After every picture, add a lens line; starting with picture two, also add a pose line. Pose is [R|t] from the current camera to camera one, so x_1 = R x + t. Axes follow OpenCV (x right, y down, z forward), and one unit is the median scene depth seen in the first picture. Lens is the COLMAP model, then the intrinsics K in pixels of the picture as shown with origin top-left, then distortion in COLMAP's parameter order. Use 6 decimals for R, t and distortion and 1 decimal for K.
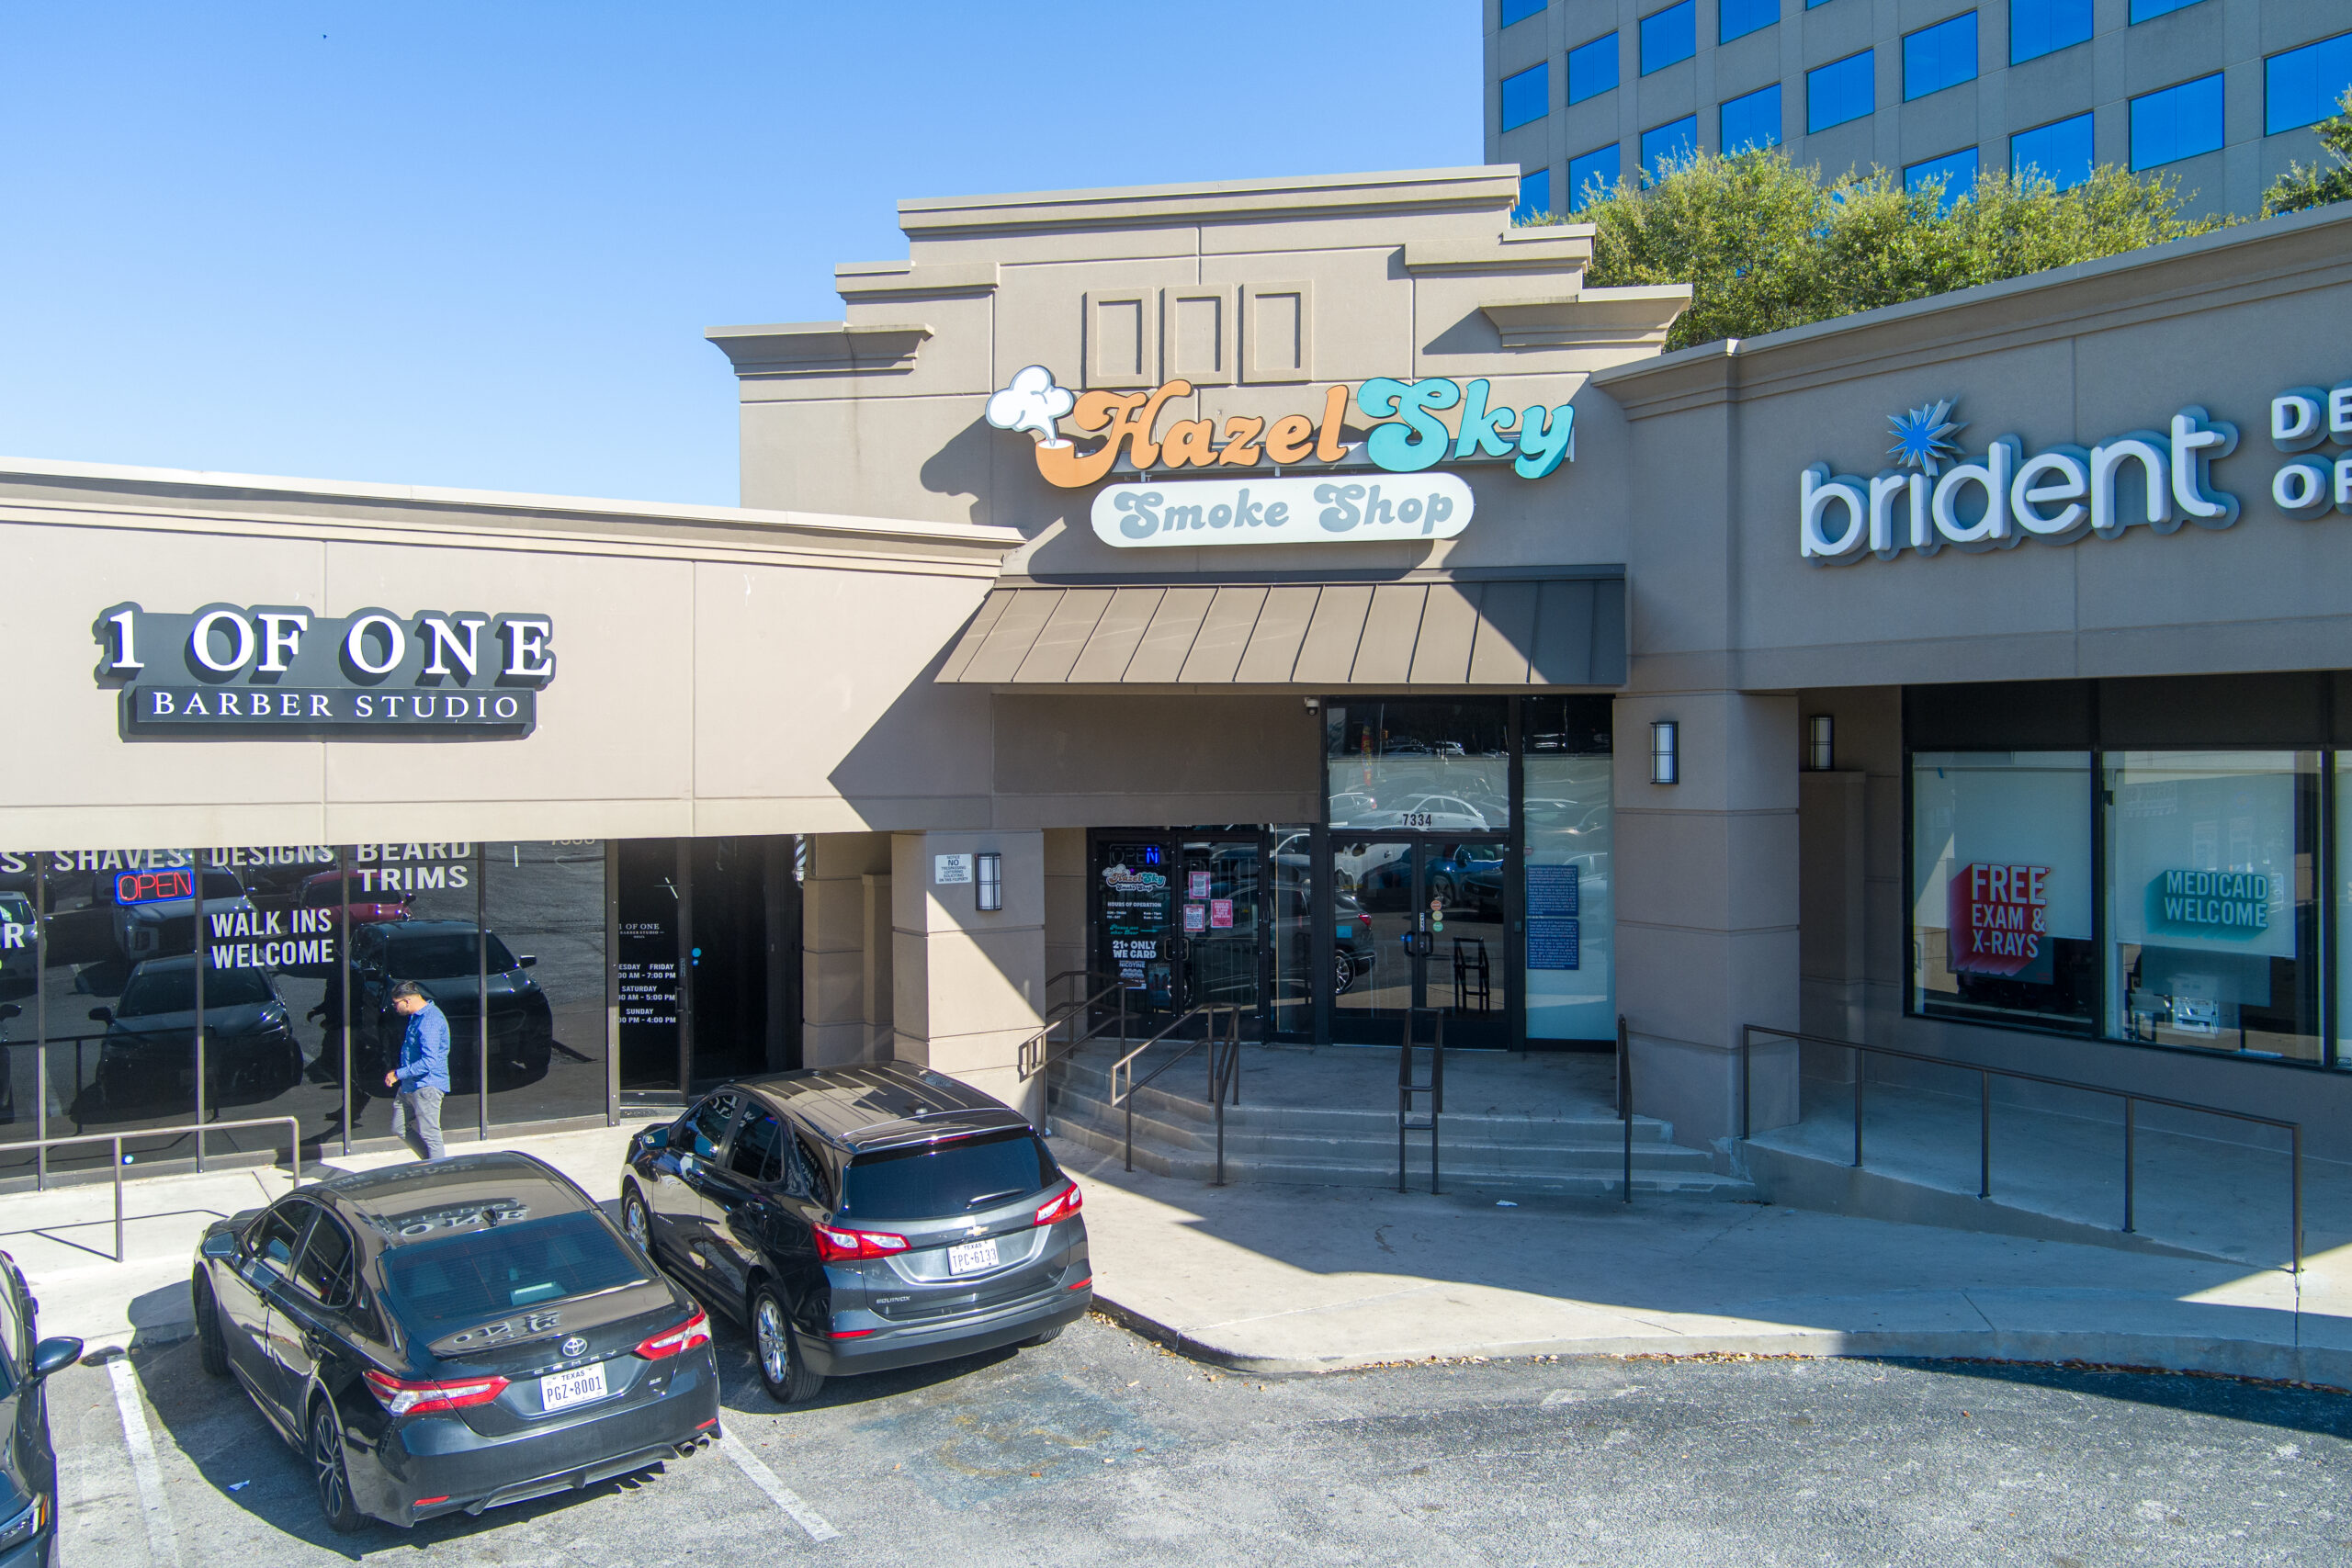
lens RADIAL K [[1886.9, 0, 1174.7], [0, 1886.9, 767.7], [0, 0, 1]] dist [-0.018869, -0.007007]
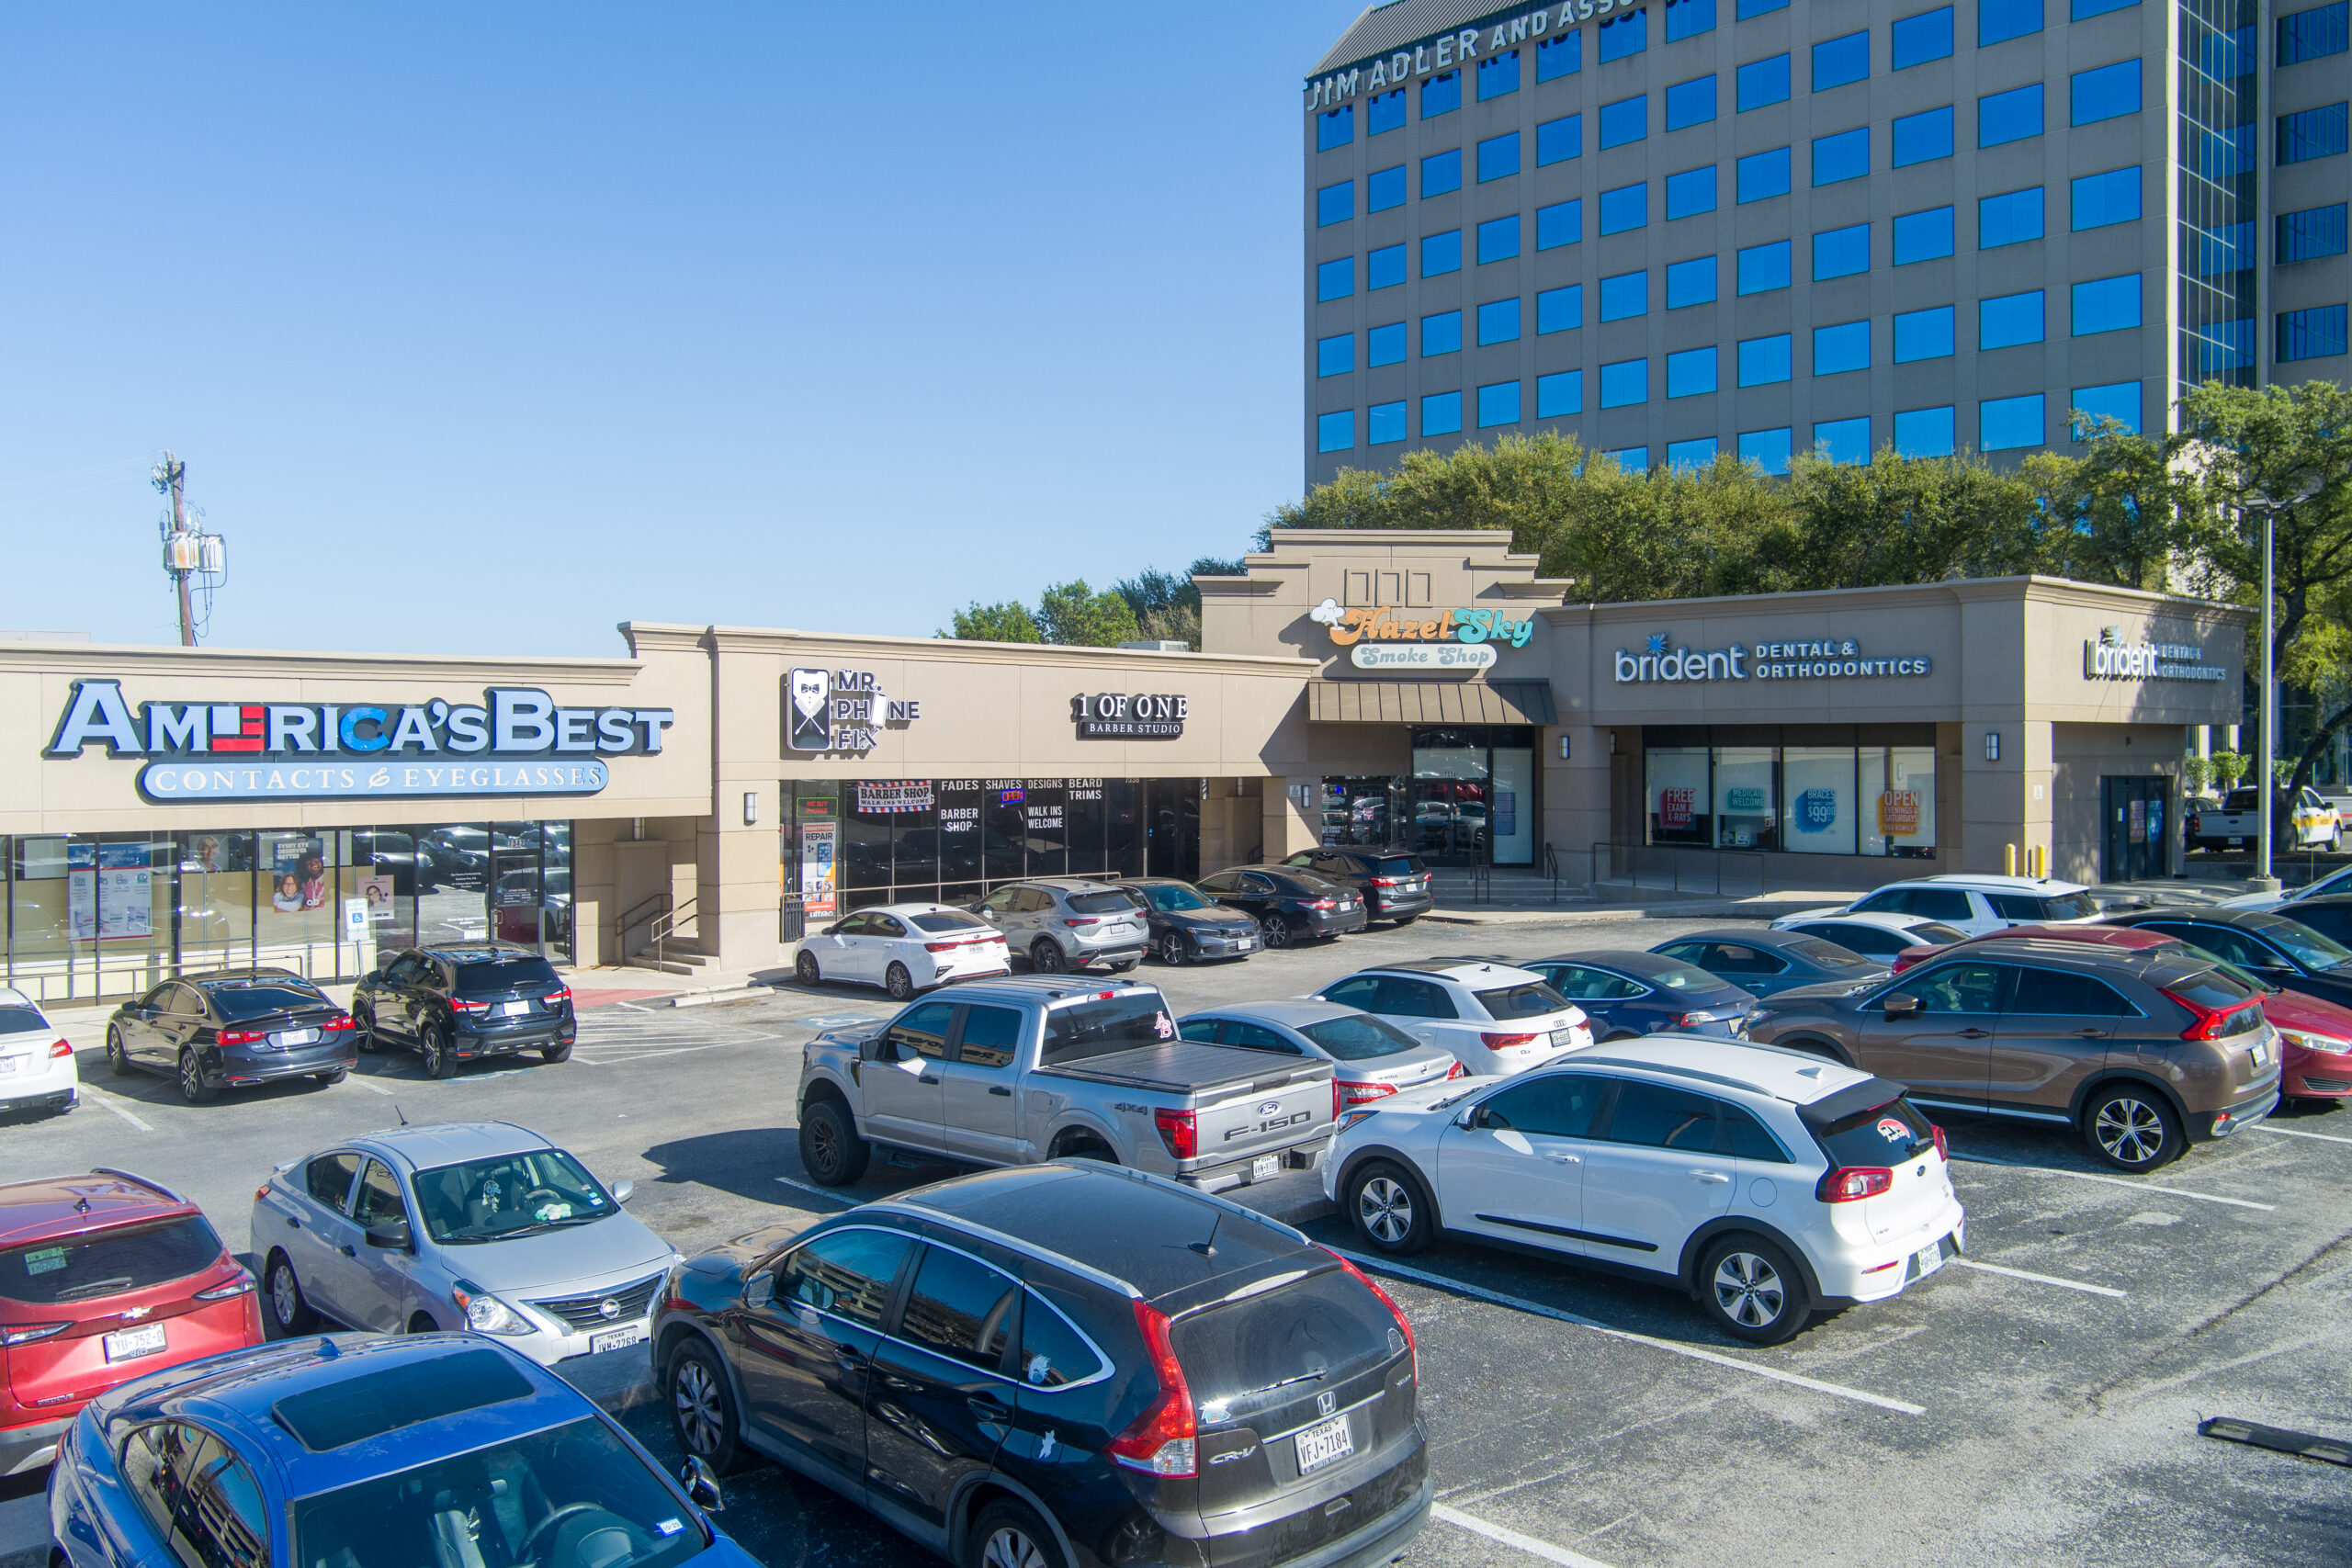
lens RADIAL K [[1831.9, 0, 1178.3], [0, 1831.9, 755.6], [0, 0, 1]] dist [-0.036438, 0.005552]
pose [[0.986310, 0.004089, 0.164851, -0.730225], [-0.003290, 0.999981, -0.005119, 0.019828], [-0.164869, 0.004507, 0.986305, -1.533451]]
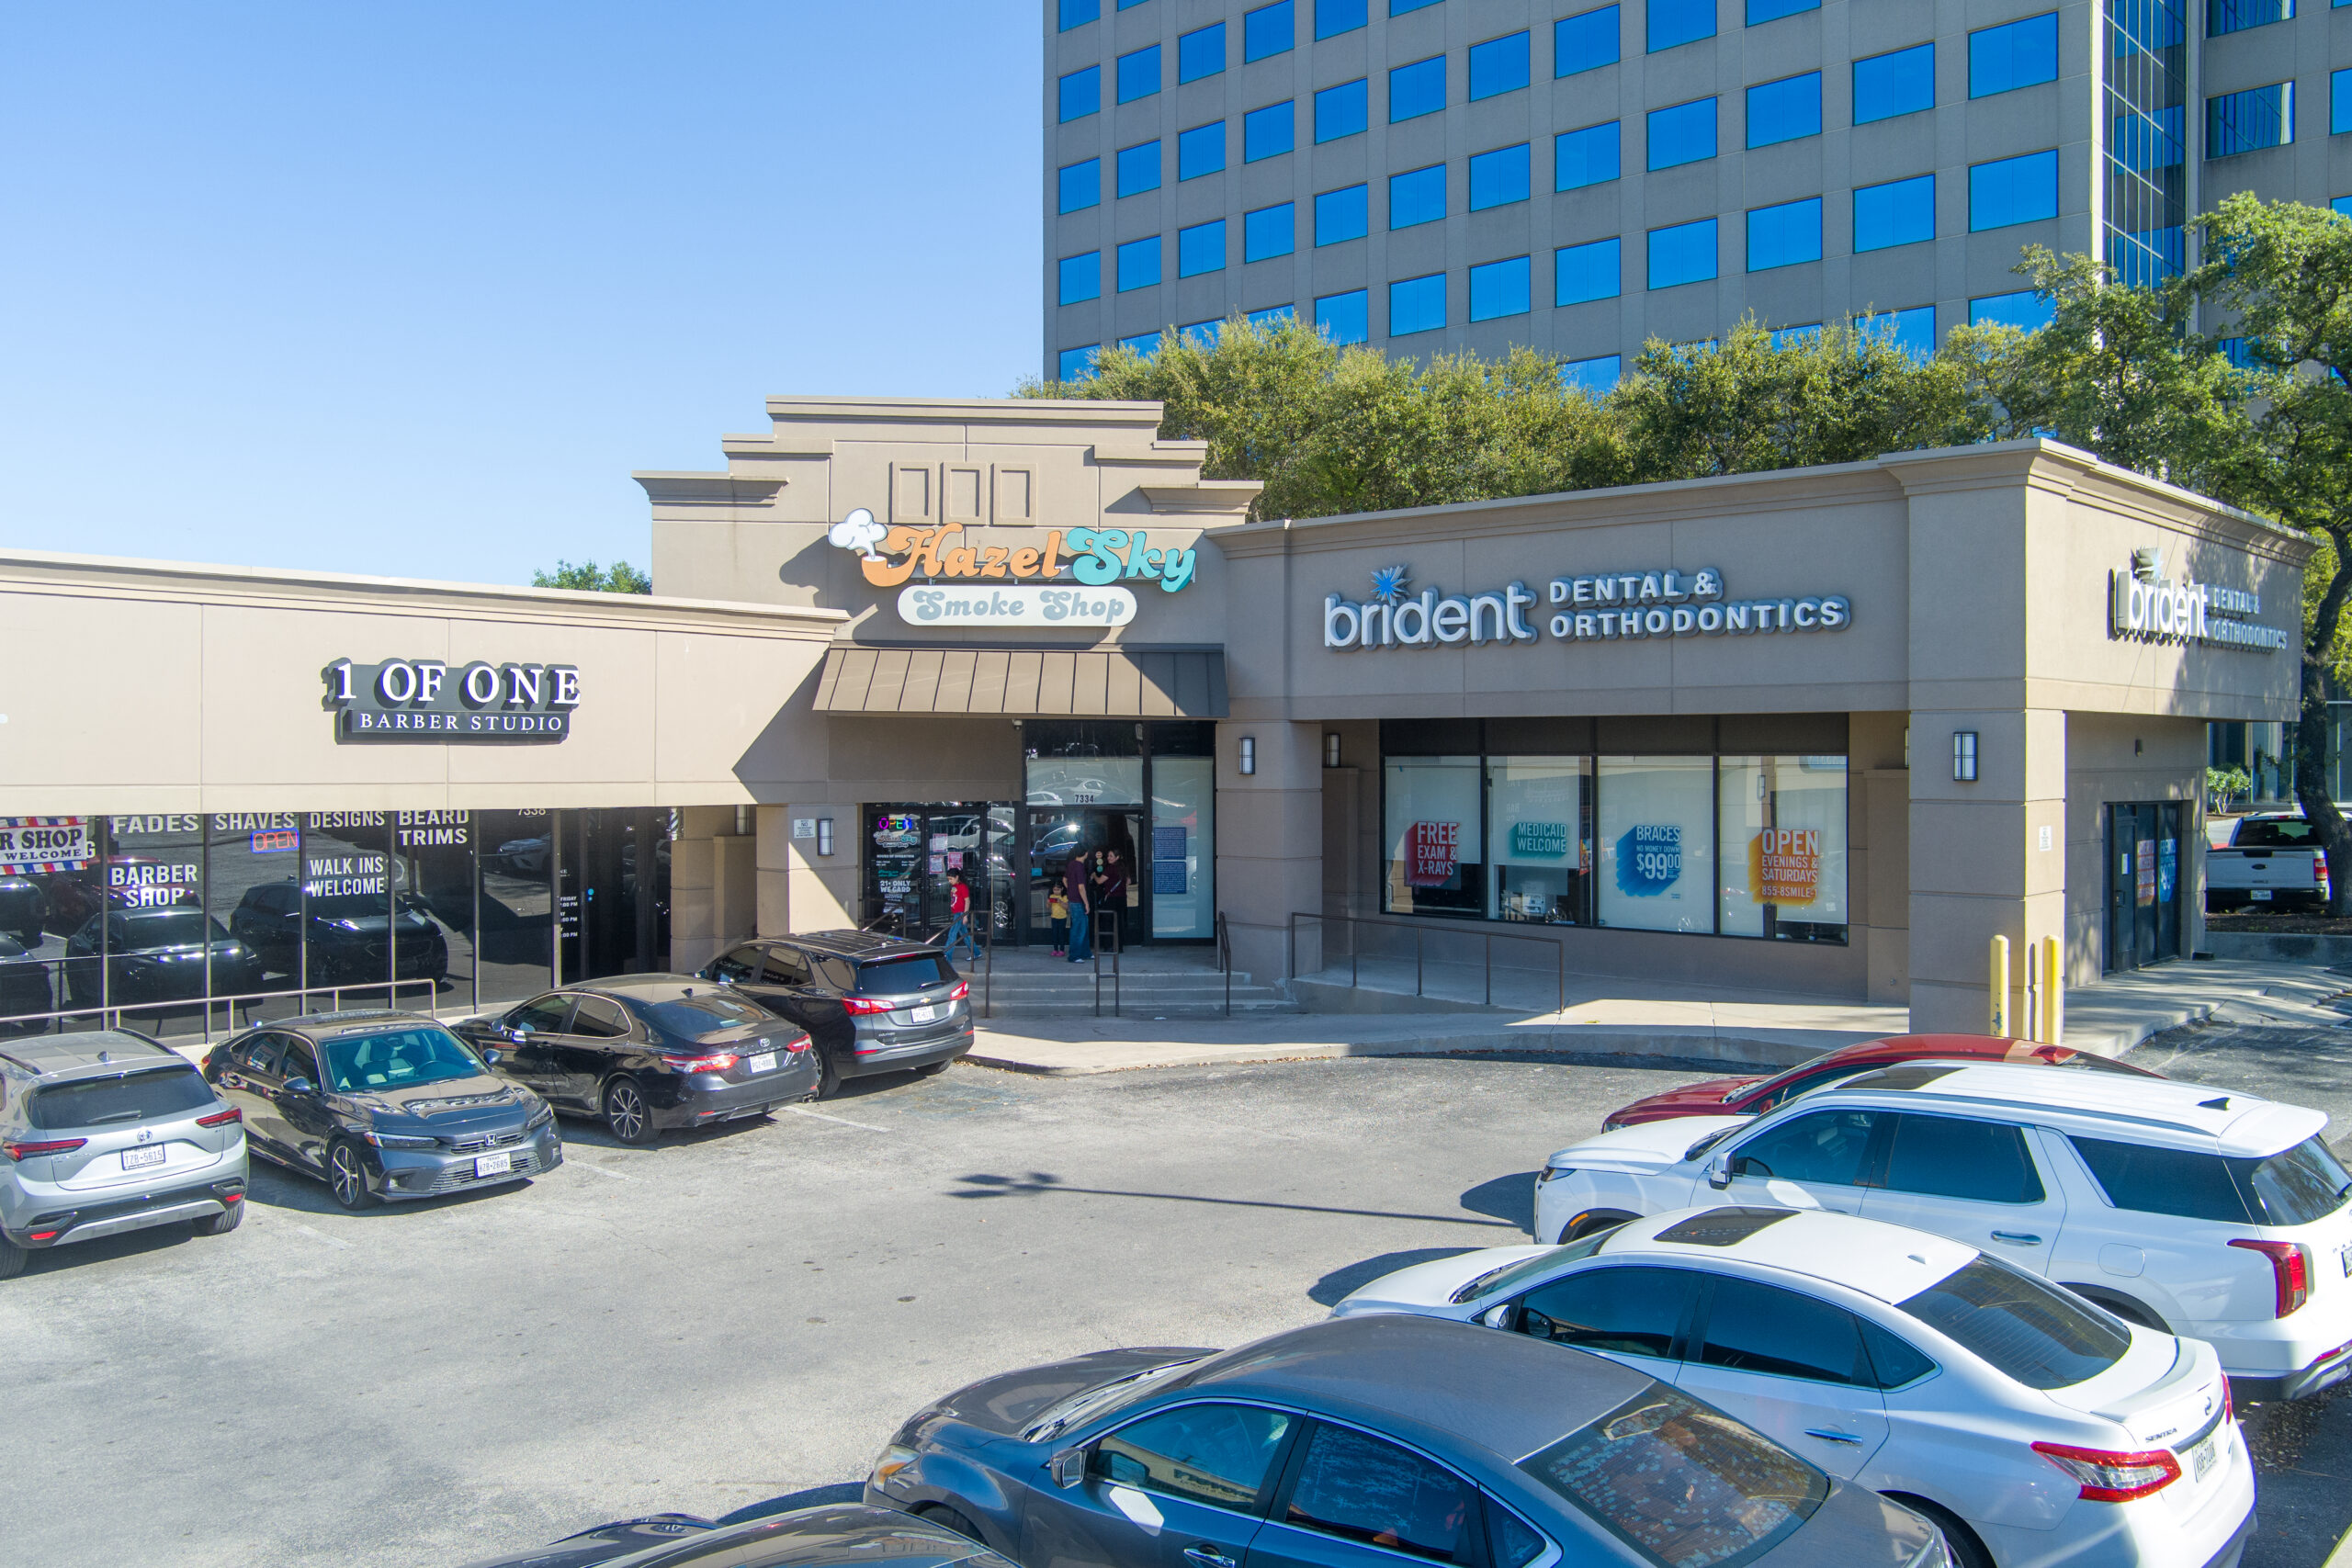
lens RADIAL K [[1886.9, 0, 1174.7], [0, 1886.9, 767.7], [0, 0, 1]] dist [-0.018869, -0.007007]
pose [[0.967656, 0.003195, 0.252254, -0.227562], [-0.002650, 0.999993, -0.002501, 0.007025], [-0.252261, 0.001751, 0.967658, -0.617380]]
